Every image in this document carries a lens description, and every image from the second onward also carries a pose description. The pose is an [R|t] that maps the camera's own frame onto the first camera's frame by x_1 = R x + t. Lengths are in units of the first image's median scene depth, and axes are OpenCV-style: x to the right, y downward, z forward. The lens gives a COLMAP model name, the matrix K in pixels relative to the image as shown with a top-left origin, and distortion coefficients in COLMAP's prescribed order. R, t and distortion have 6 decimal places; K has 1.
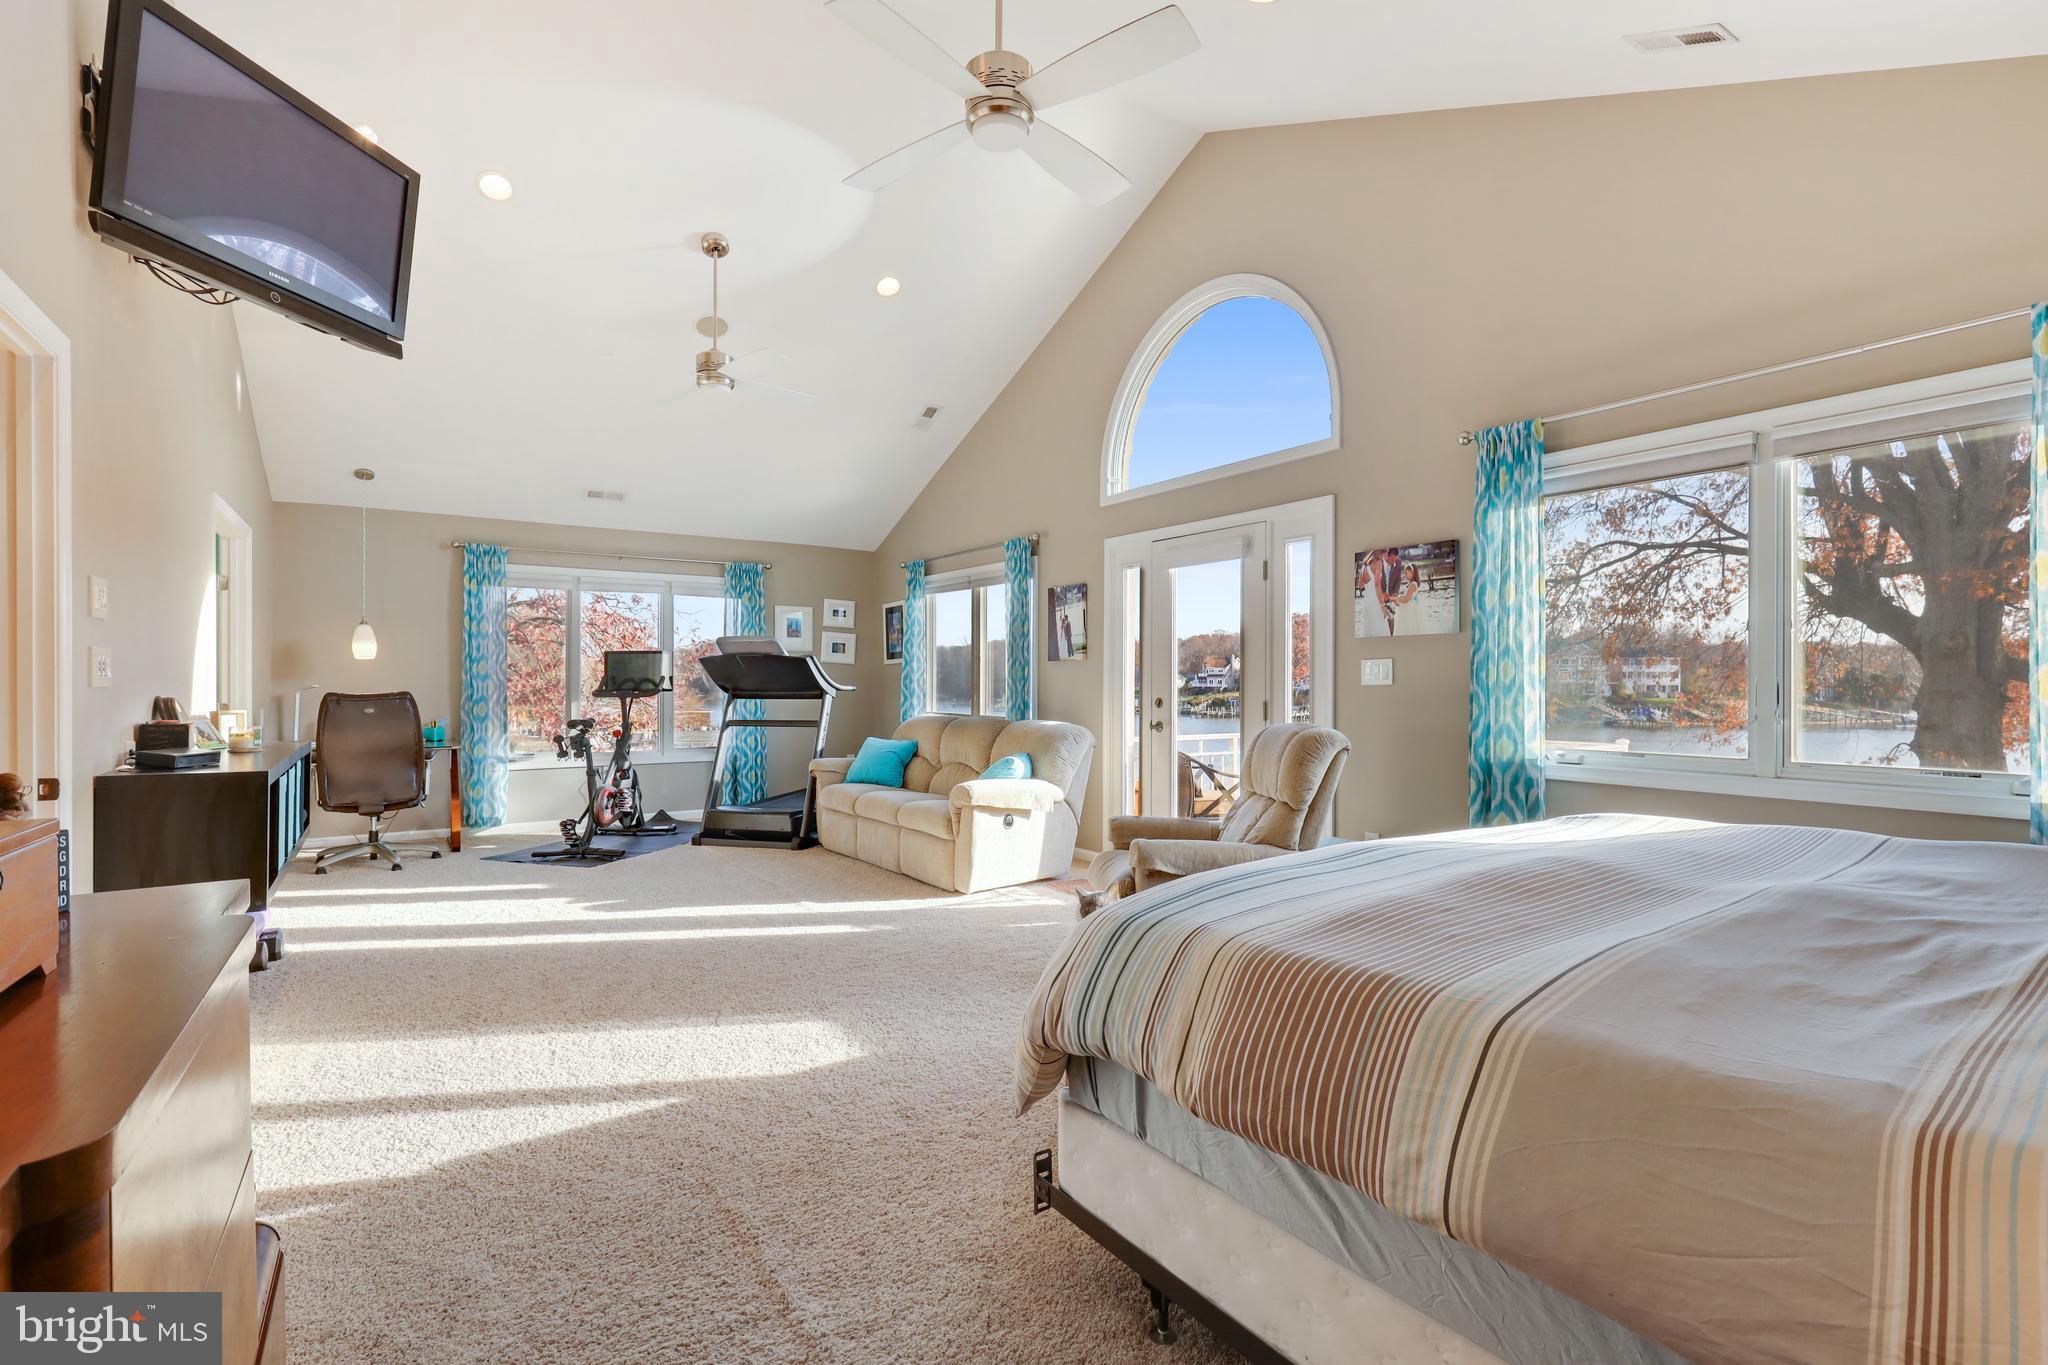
lens RADIAL K [[926.5, 0, 1024.0], [0, 926.5, 682.5], [0, 0, 1]] dist [-0.000280, -0.000021]
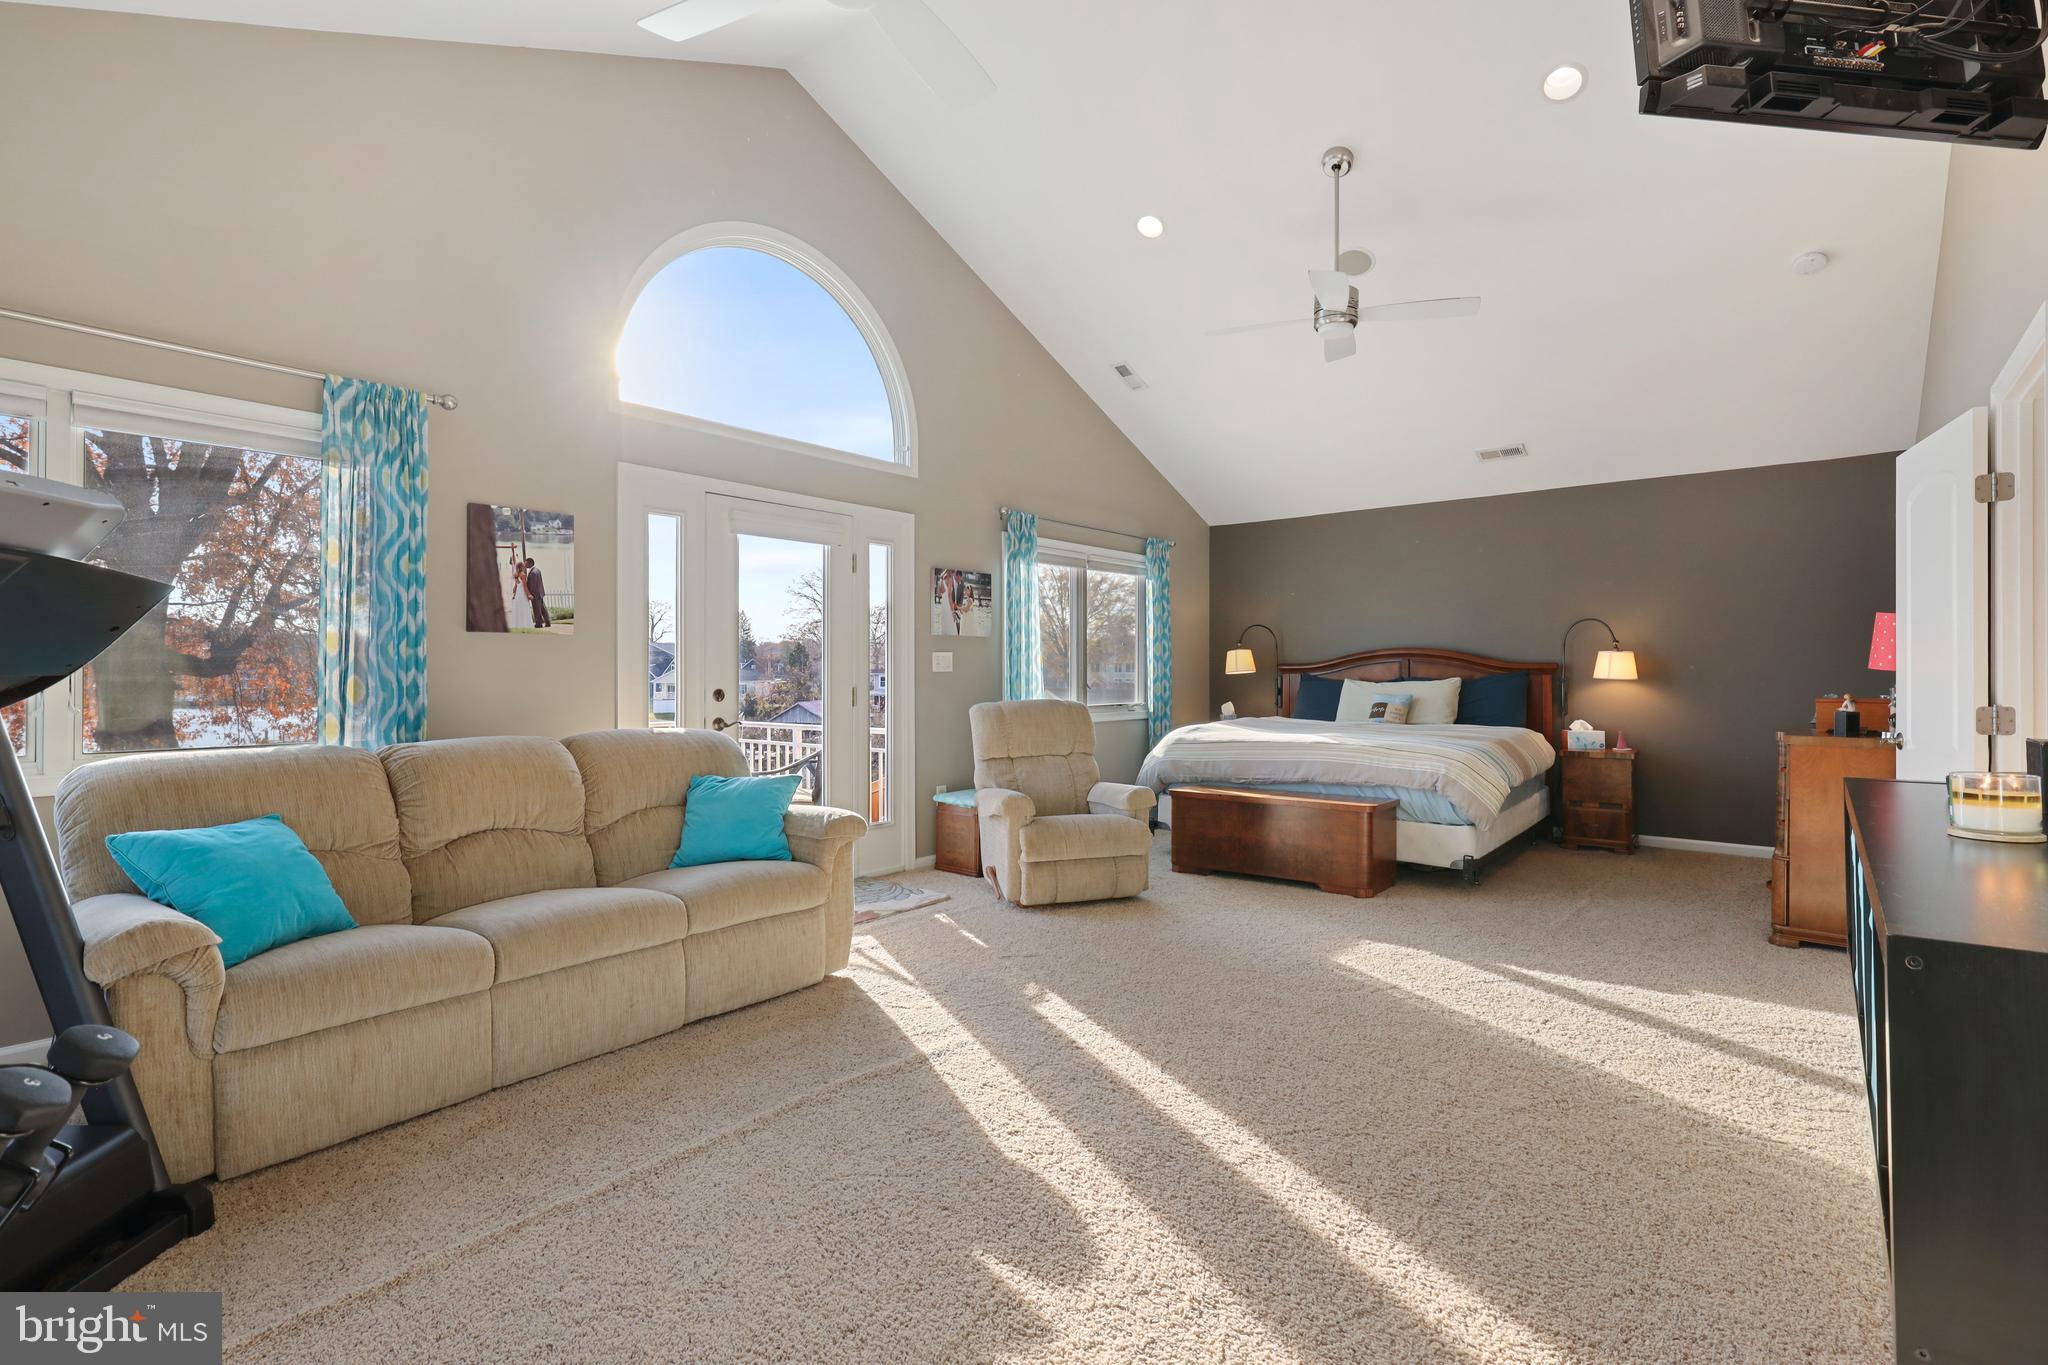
lens RADIAL K [[926.5, 0, 1024.0], [0, 926.5, 682.5], [0, 0, 1]] dist [-0.000280, -0.000021]
pose [[-0.262344, -0.011319, 0.964908, -0.909554], [0.000492, 0.999929, 0.011864, 0.002129], [-0.964974, 0.003588, -0.262320, 1.231409]]
